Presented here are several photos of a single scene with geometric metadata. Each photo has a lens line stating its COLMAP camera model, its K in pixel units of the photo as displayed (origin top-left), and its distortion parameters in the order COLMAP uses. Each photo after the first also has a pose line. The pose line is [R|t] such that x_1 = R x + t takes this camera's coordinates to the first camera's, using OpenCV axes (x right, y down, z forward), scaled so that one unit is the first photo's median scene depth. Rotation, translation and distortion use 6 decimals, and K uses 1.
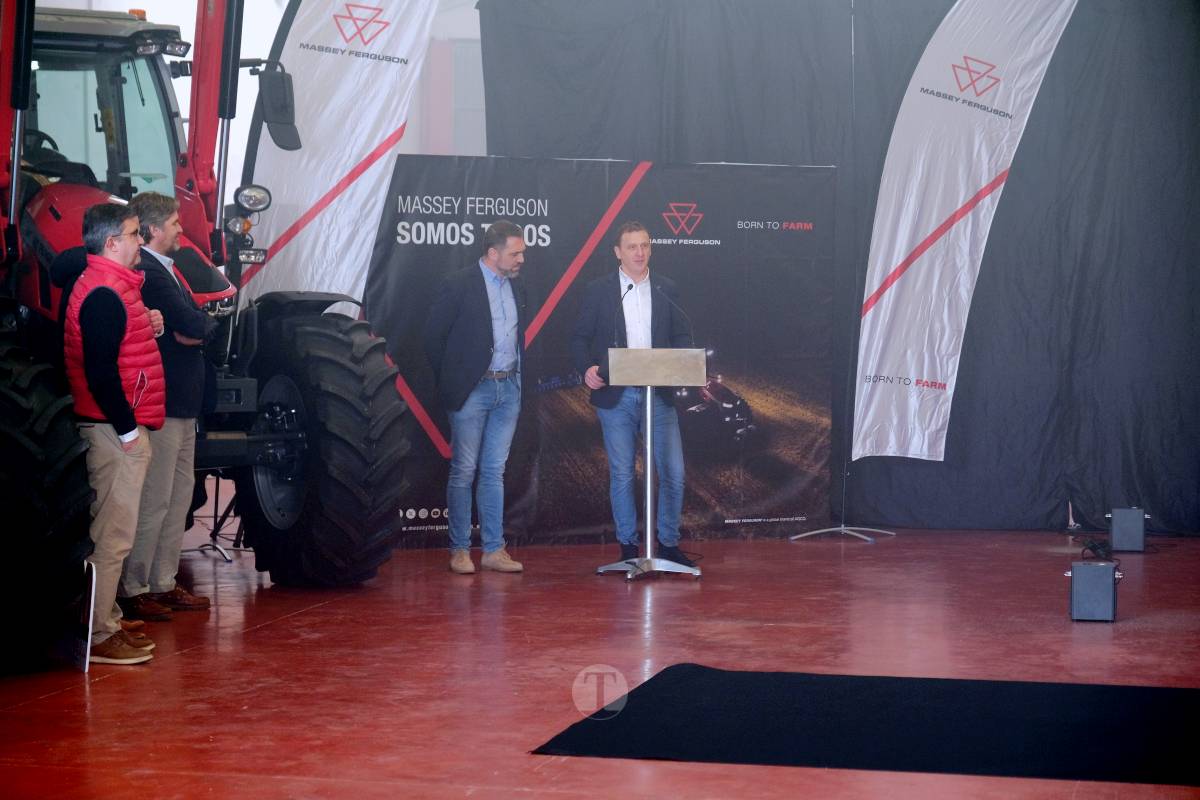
lens RADIAL K [[2856.1, 0, 600.0], [0, 2856.1, 400.0], [0, 0, 1]] dist [0.180208, 0.103411]
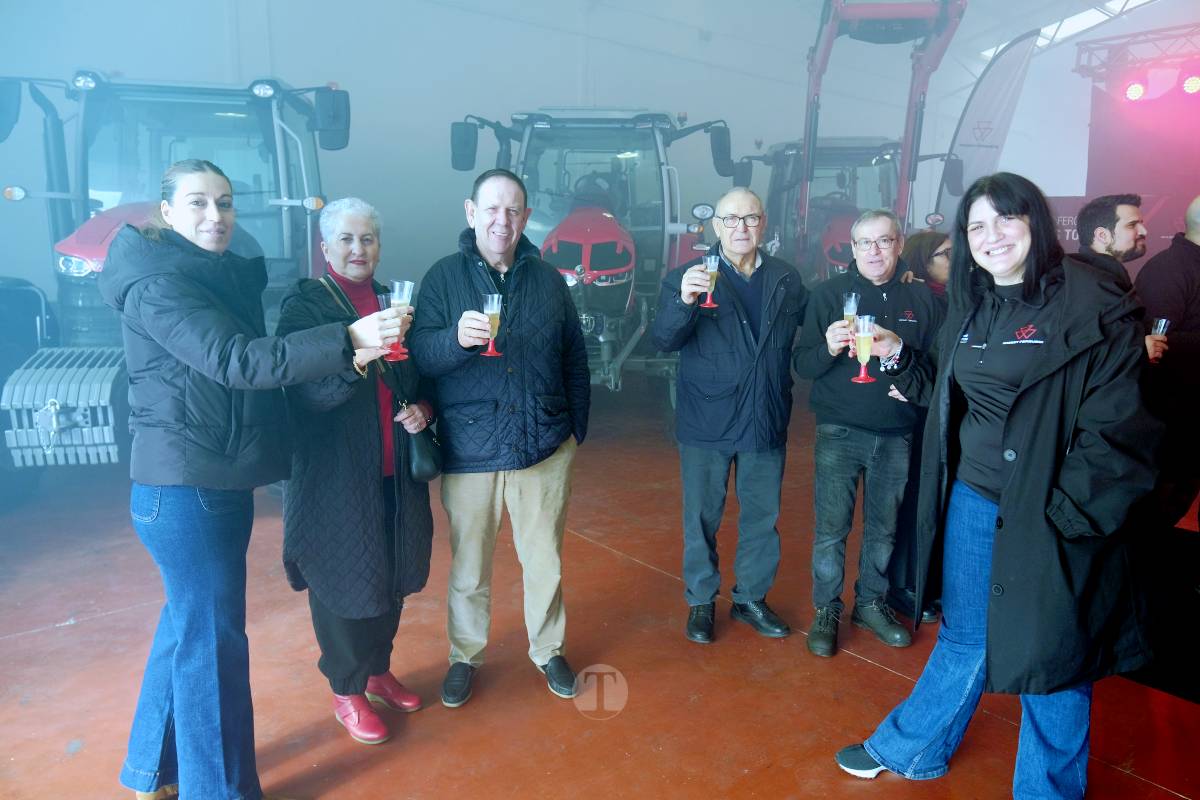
lens RADIAL K [[834.4, 0, 618.7], [0, 834.4, 402.2], [0, 0, 1]] dist [-0.008648, 0.004671]
pose [[0.807200, 0.099786, -0.581783, 0.058202], [-0.020282, 0.989714, 0.141613, -0.015529], [0.589930, -0.102511, 0.800921, 0.297849]]
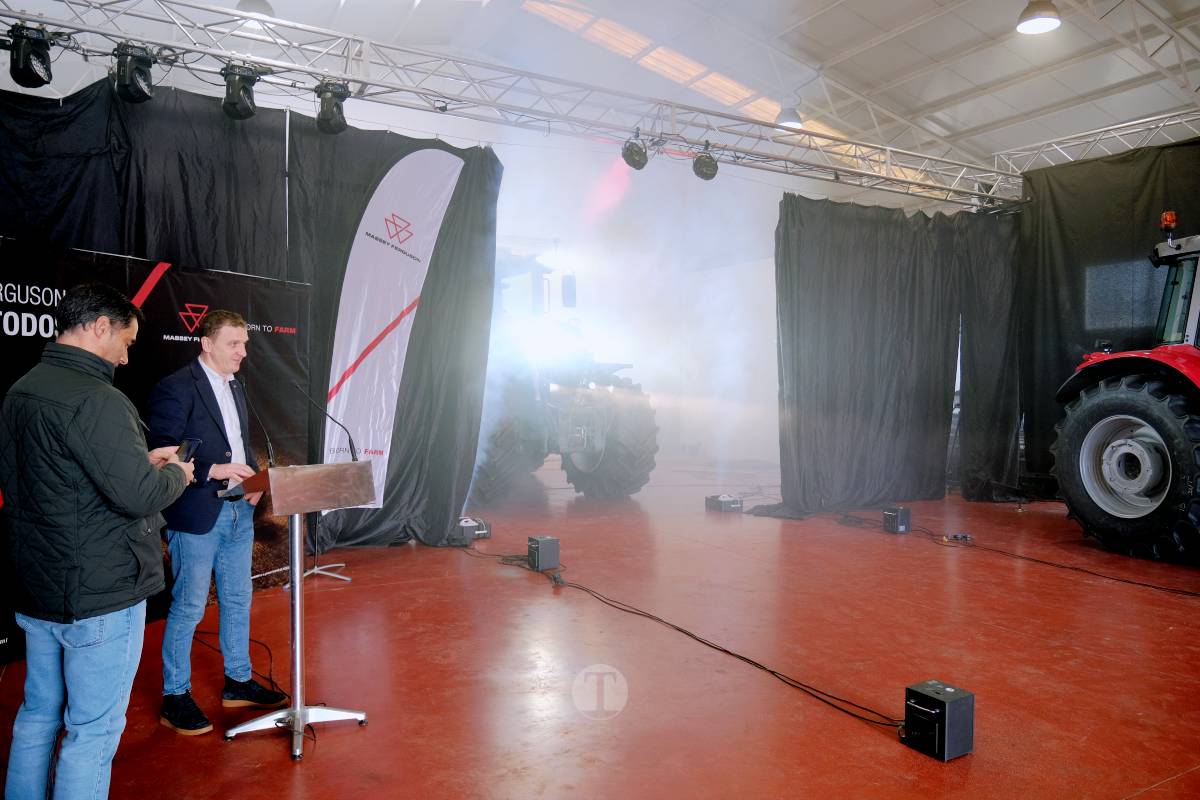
lens RADIAL K [[829.0, 0, 580.8], [0, 829.0, 392.5], [0, 0, 1]] dist [-0.010702, 0.006747]
pose [[0.753260, -0.005807, 0.657697, -0.068624], [0.014312, 0.999869, -0.007563, -0.029768], [-0.657567, 0.015109, 0.753244, 0.651951]]
